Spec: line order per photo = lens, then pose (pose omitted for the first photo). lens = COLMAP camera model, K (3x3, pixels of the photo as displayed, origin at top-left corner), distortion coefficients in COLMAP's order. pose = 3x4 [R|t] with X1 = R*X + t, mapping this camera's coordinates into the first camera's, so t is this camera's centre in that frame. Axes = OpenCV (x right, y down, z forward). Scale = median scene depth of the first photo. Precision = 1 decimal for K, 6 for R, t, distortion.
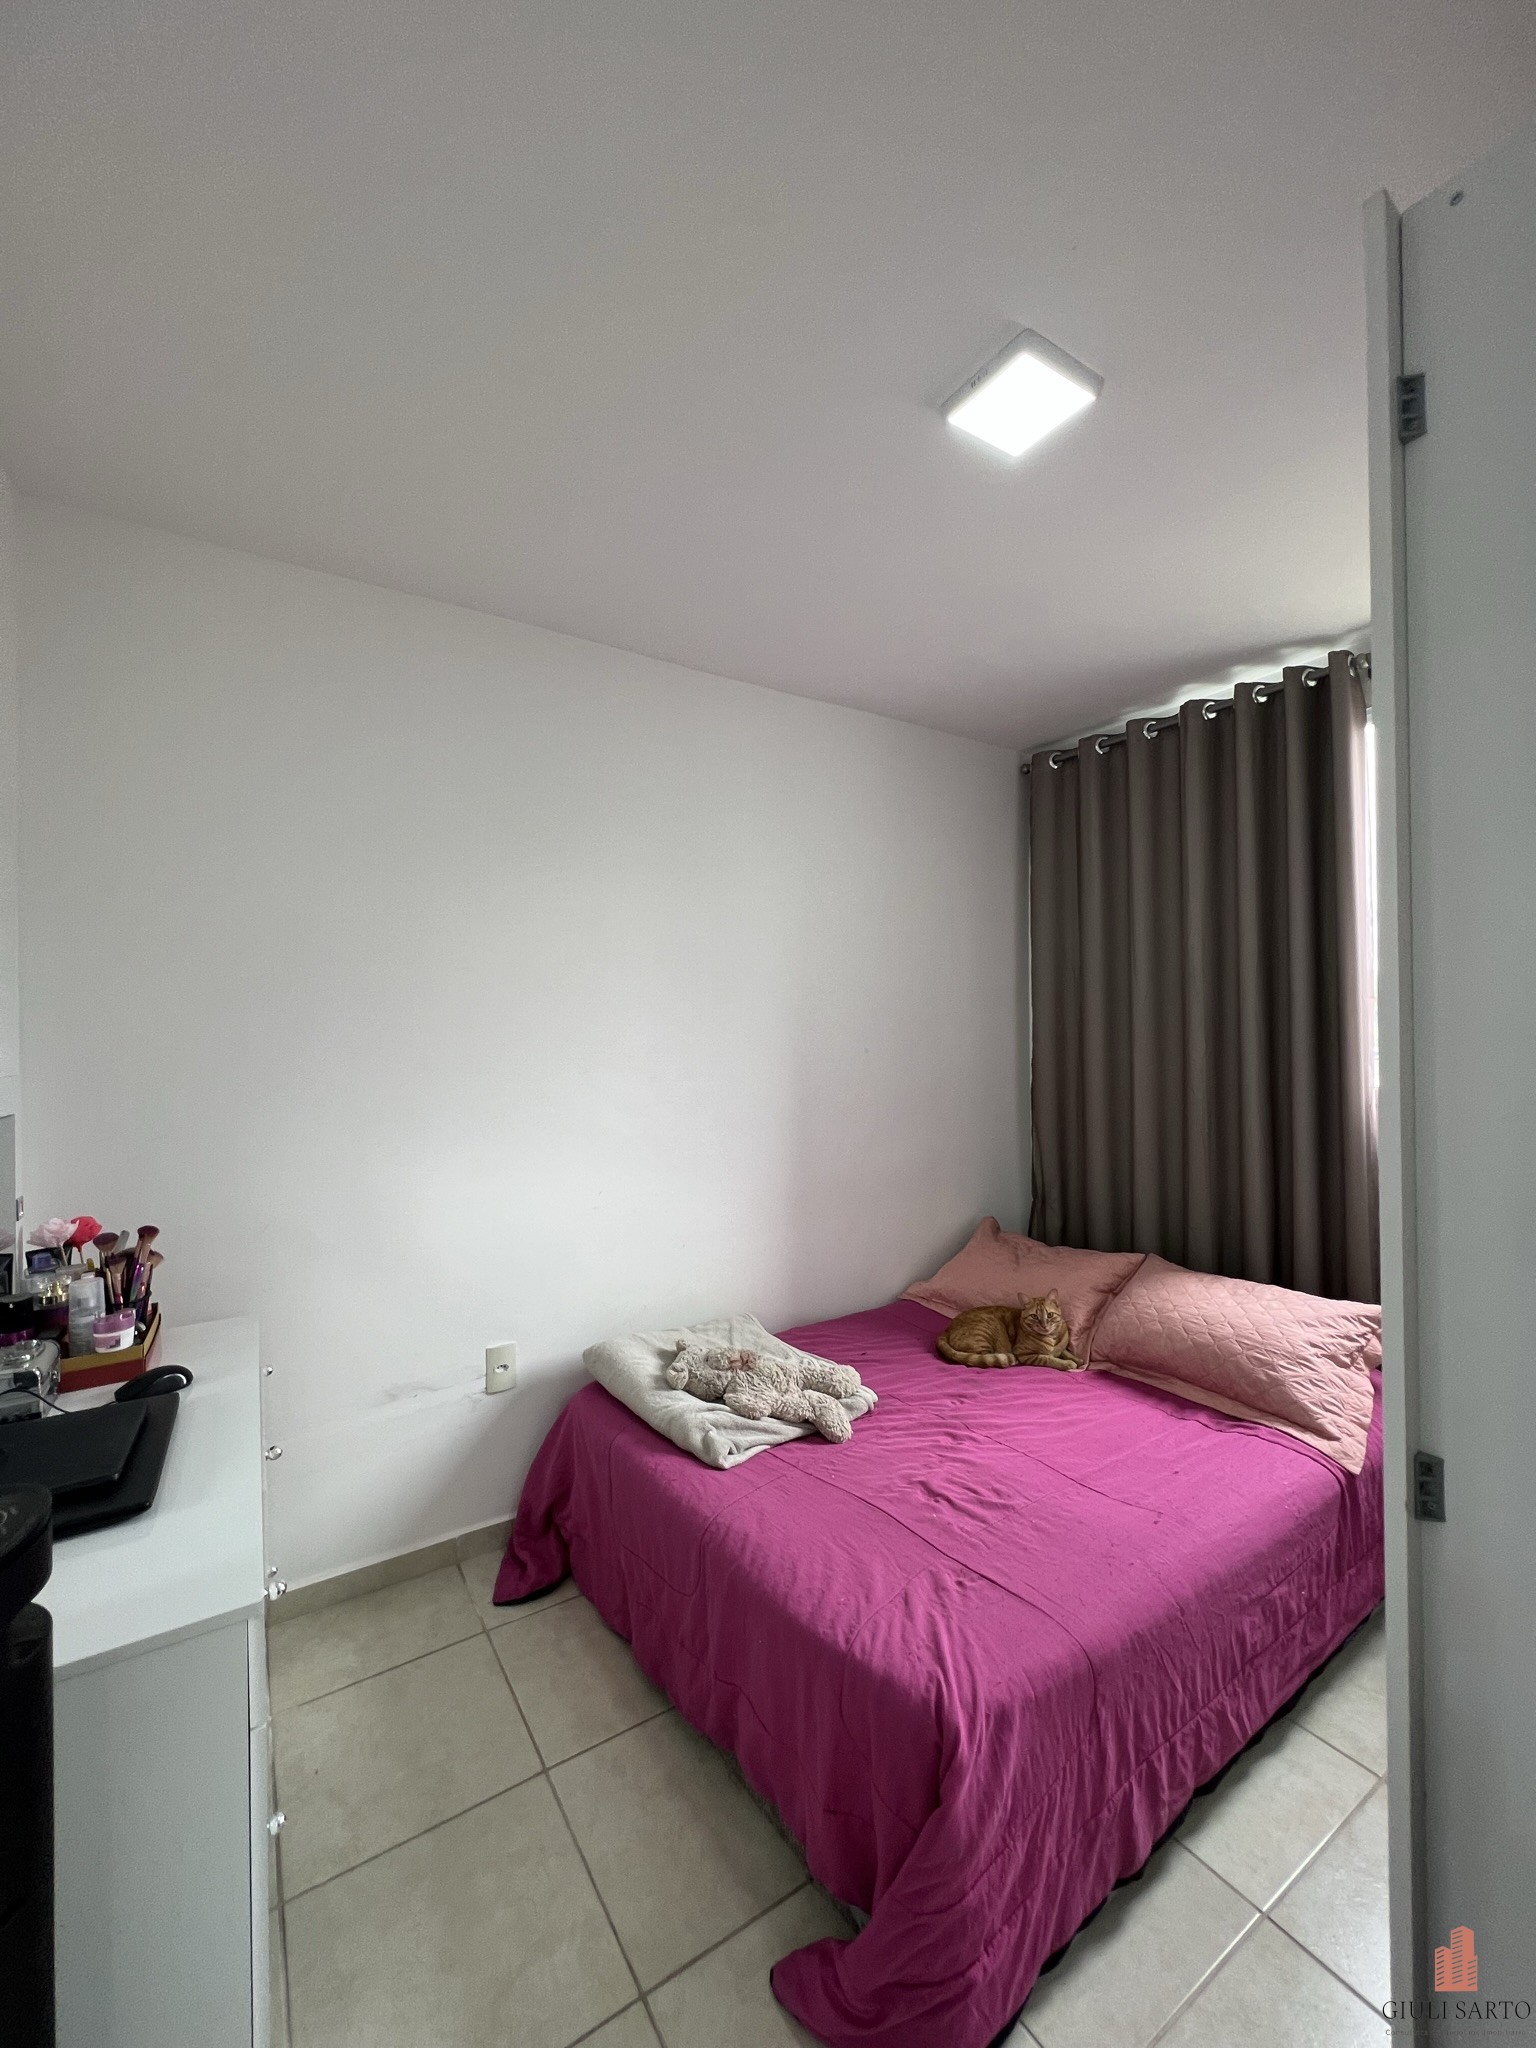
lens RADIAL K [[819.5, 0, 762.7], [0, 819.5, 1027.1], [0, 0, 1]] dist [-0.002485, 0.000446]
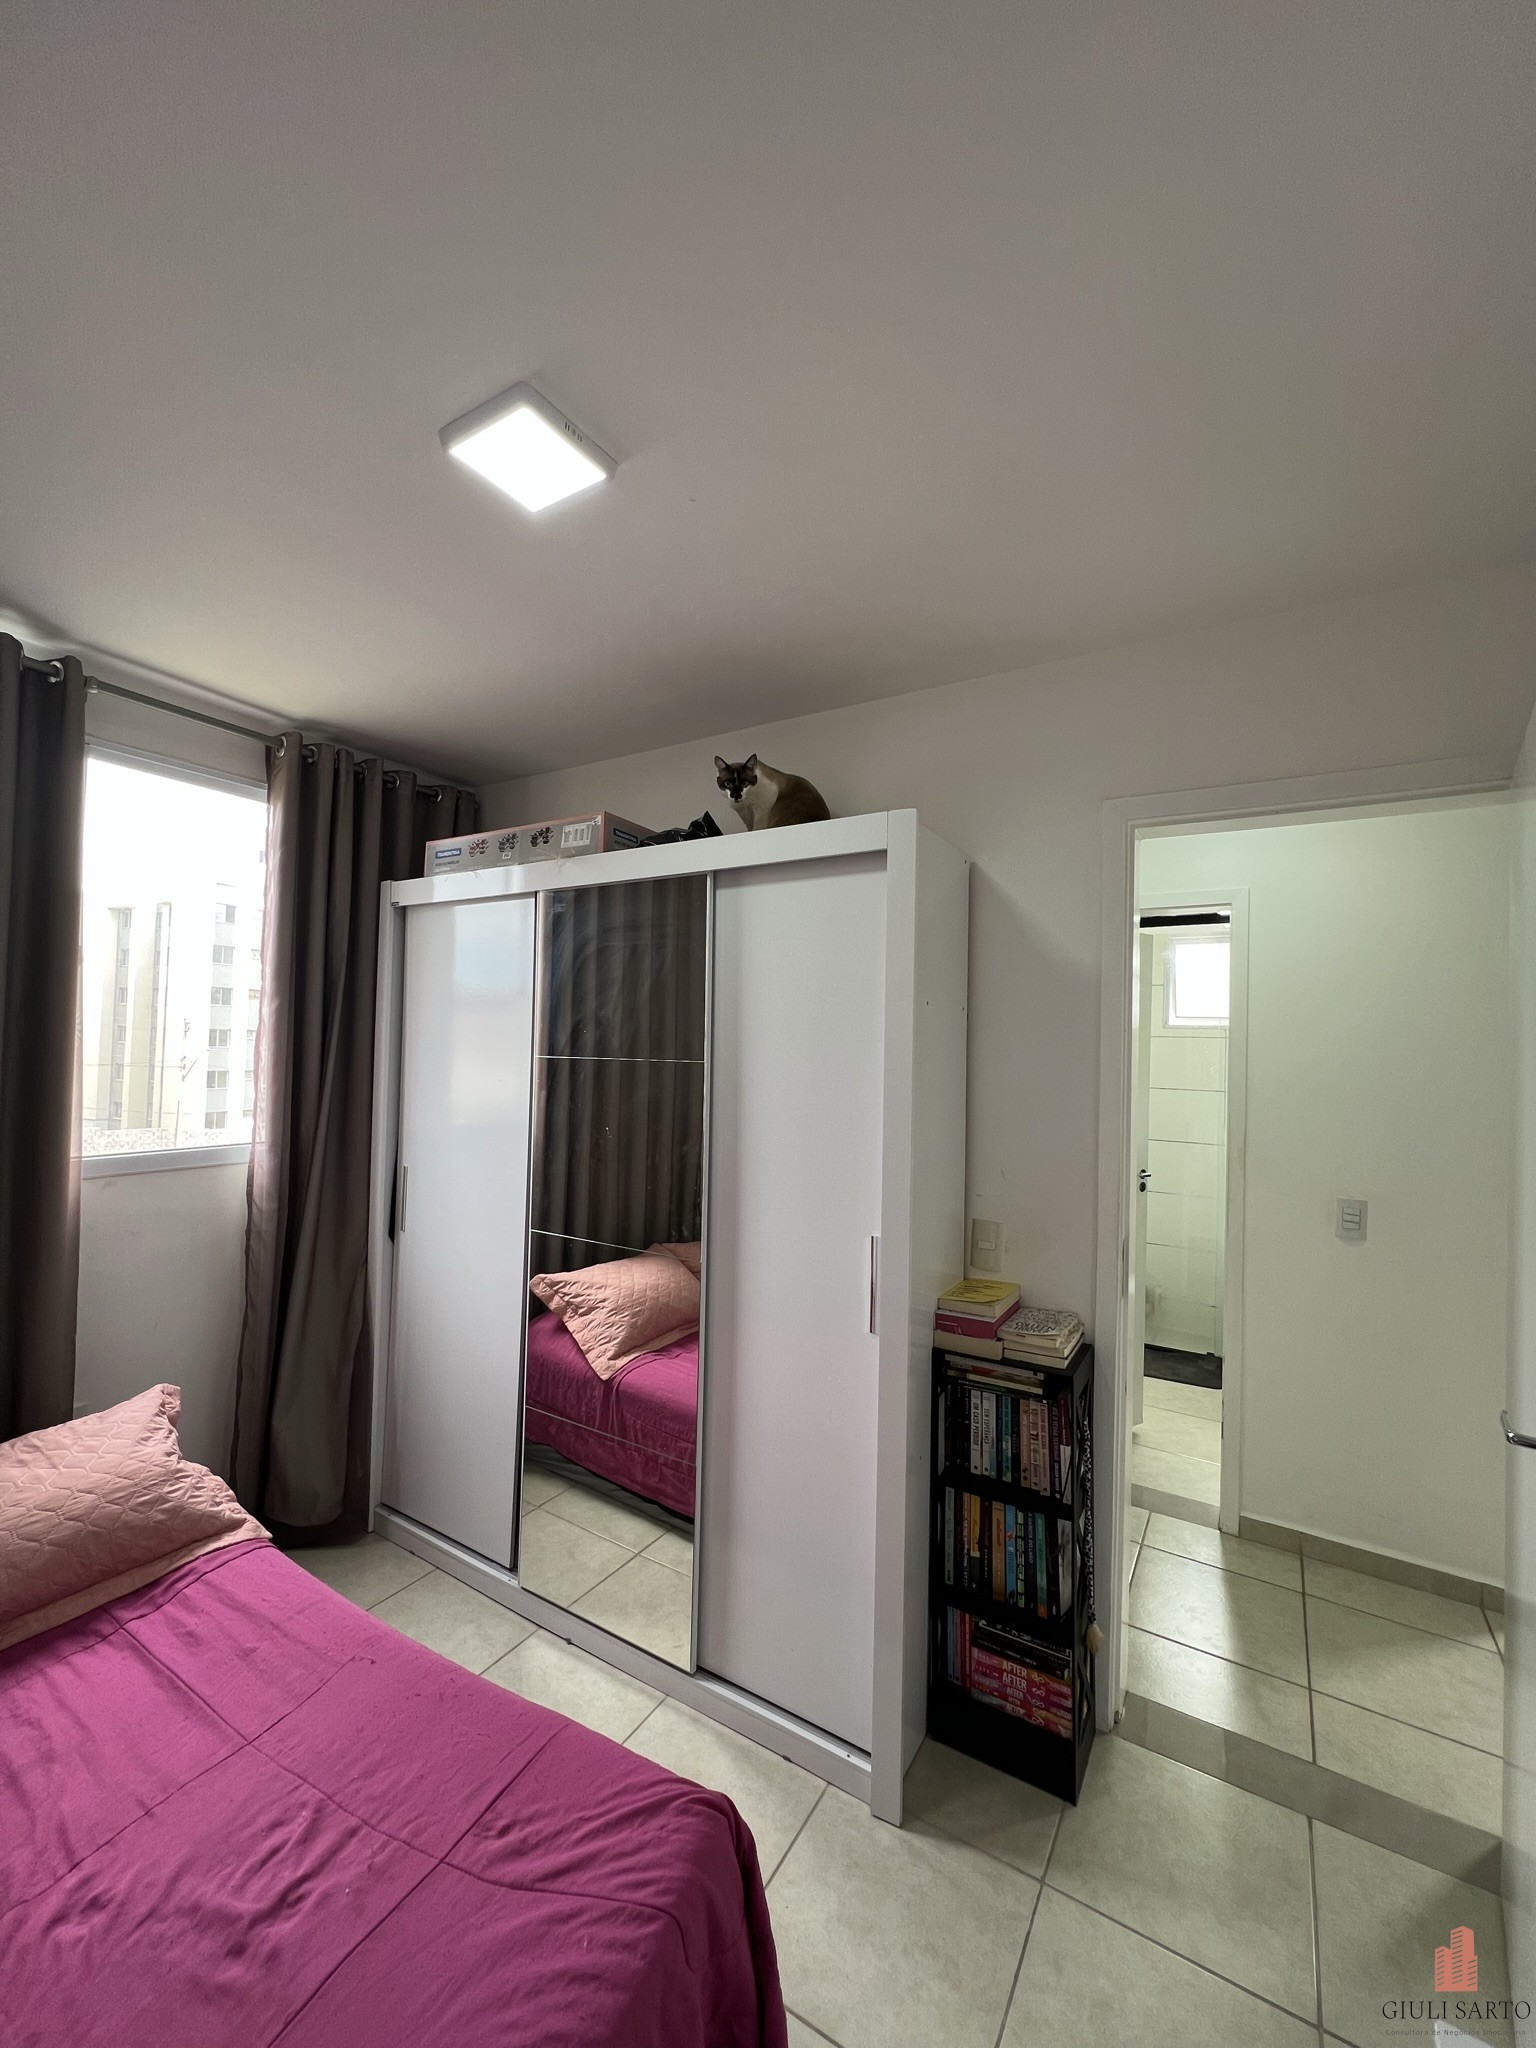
lens RADIAL K [[822.2, 0, 768.7], [0, 822.2, 1025.7], [0, 0, 1]] dist [-0.003592, 0.000948]
pose [[-0.435303, 0.021920, 0.900017, -0.527048], [-0.029816, 0.998804, -0.038747, -0.083306], [-0.899790, -0.043701, -0.434129, 0.967621]]
